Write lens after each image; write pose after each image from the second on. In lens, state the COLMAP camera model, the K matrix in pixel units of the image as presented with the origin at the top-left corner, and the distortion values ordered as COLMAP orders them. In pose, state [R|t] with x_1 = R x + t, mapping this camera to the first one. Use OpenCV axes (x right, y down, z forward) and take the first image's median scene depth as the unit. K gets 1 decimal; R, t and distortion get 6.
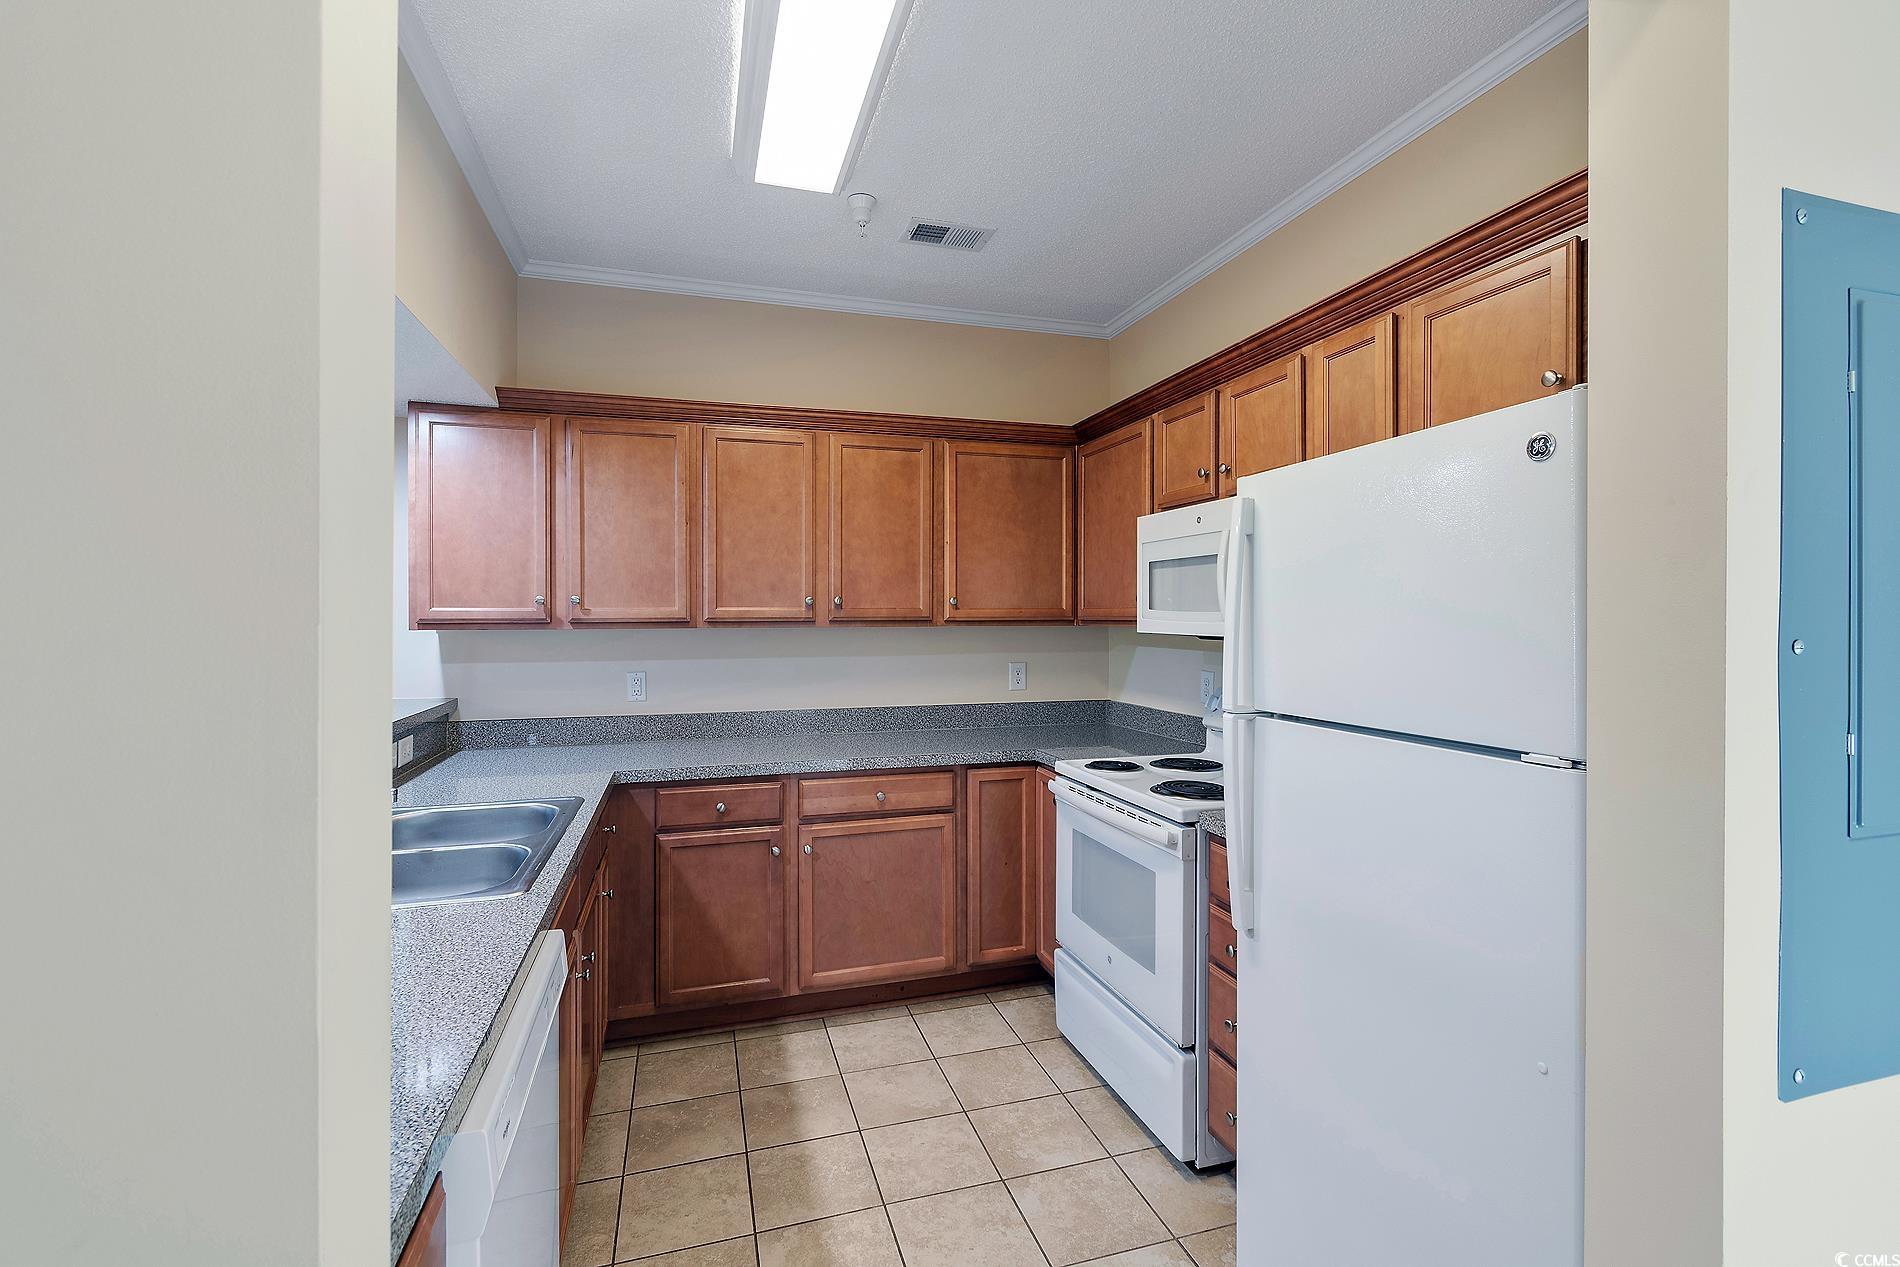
lens RADIAL K [[843.4, 0, 943.0], [0, 843.4, 614.6], [0, 0, 1]] dist [0.002237, -0.001947]
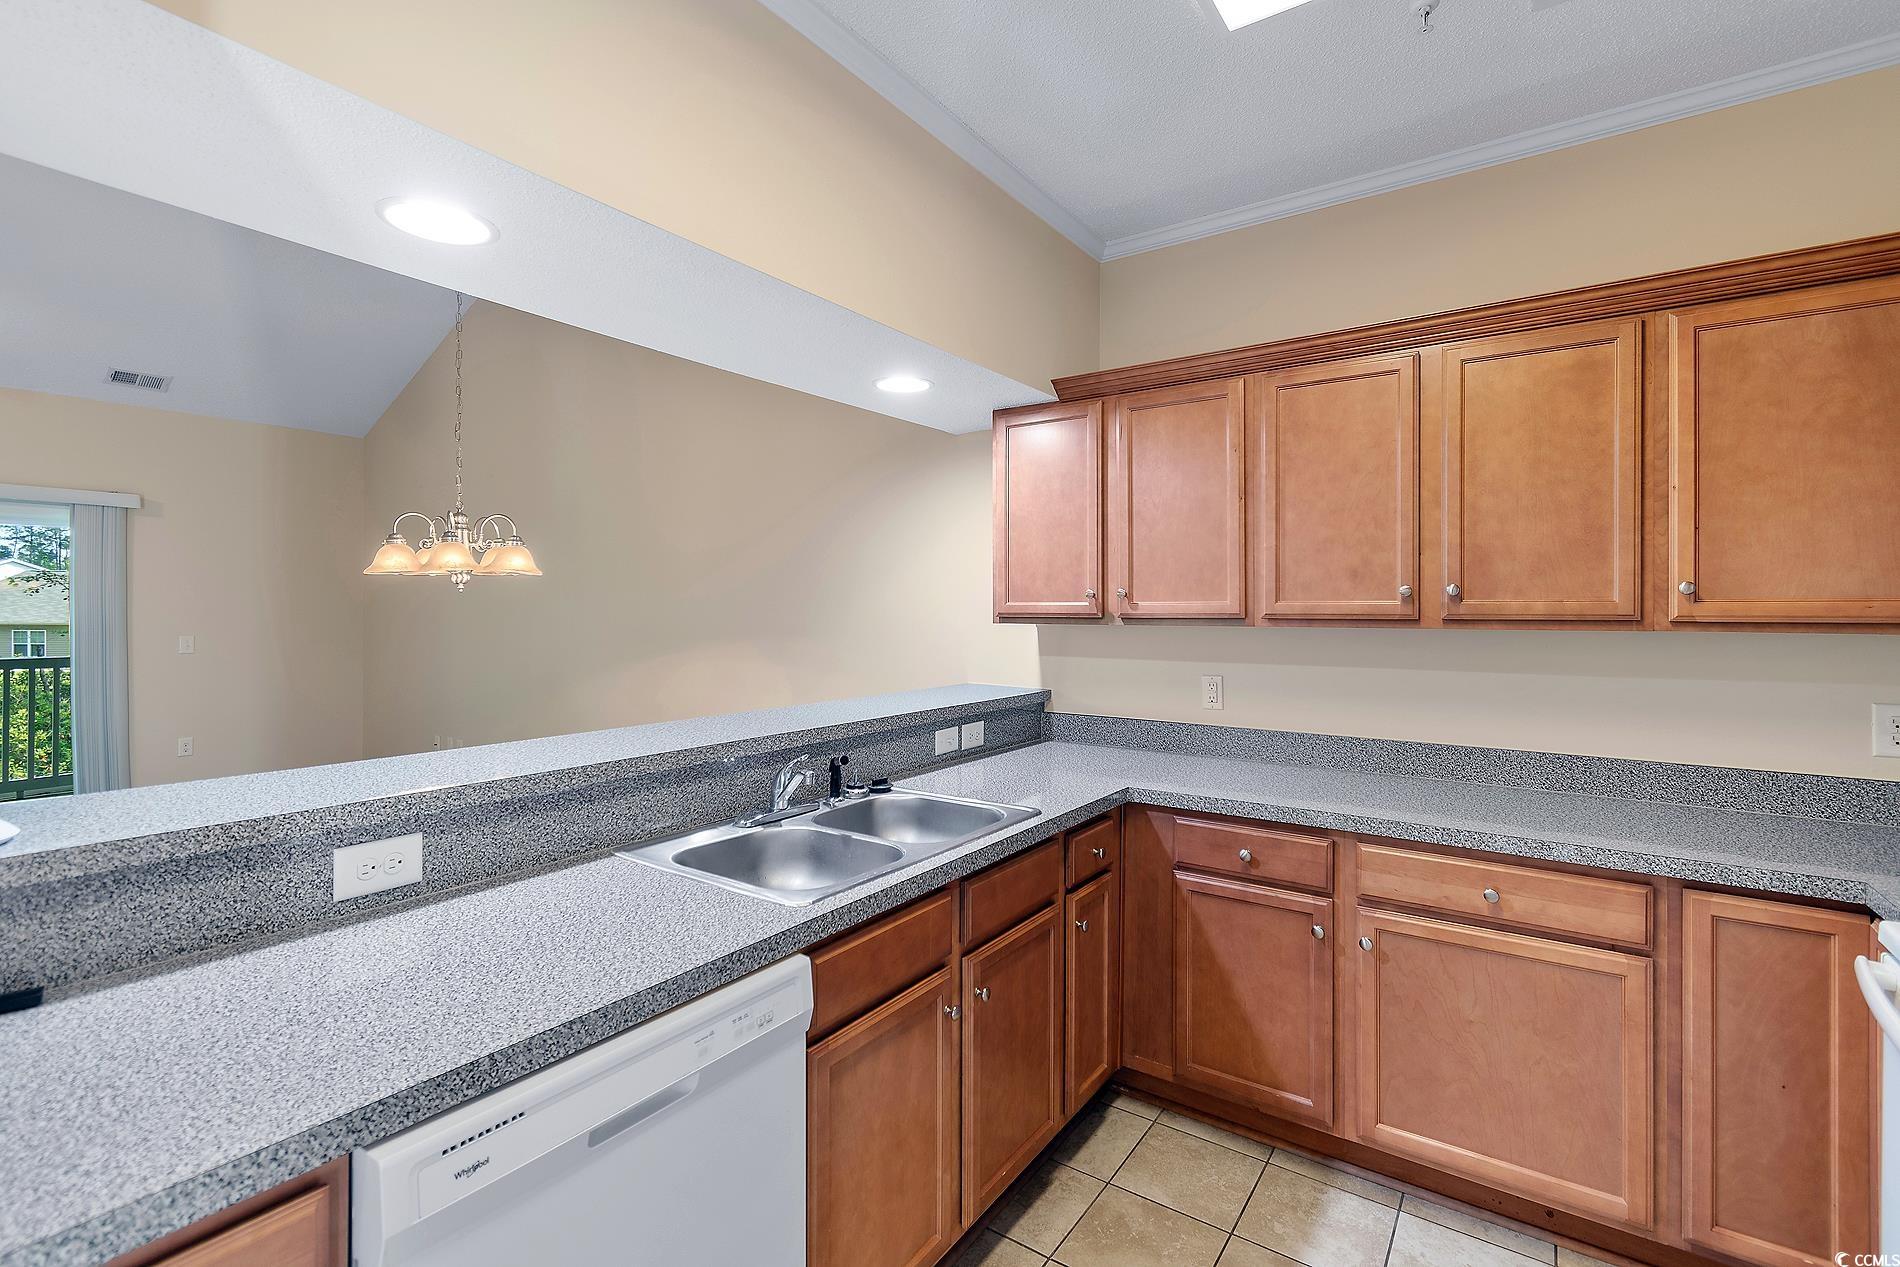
lens RADIAL K [[843.4, 0, 962.4], [0, 843.4, 607.3], [0, 0, 1]] dist [0.002237, -0.001947]
pose [[0.619542, 0.001533, -0.784962, 0.173617], [-0.003413, 0.999994, -0.000741, -0.000819], [0.784956, 0.003138, 0.619544, 0.280611]]
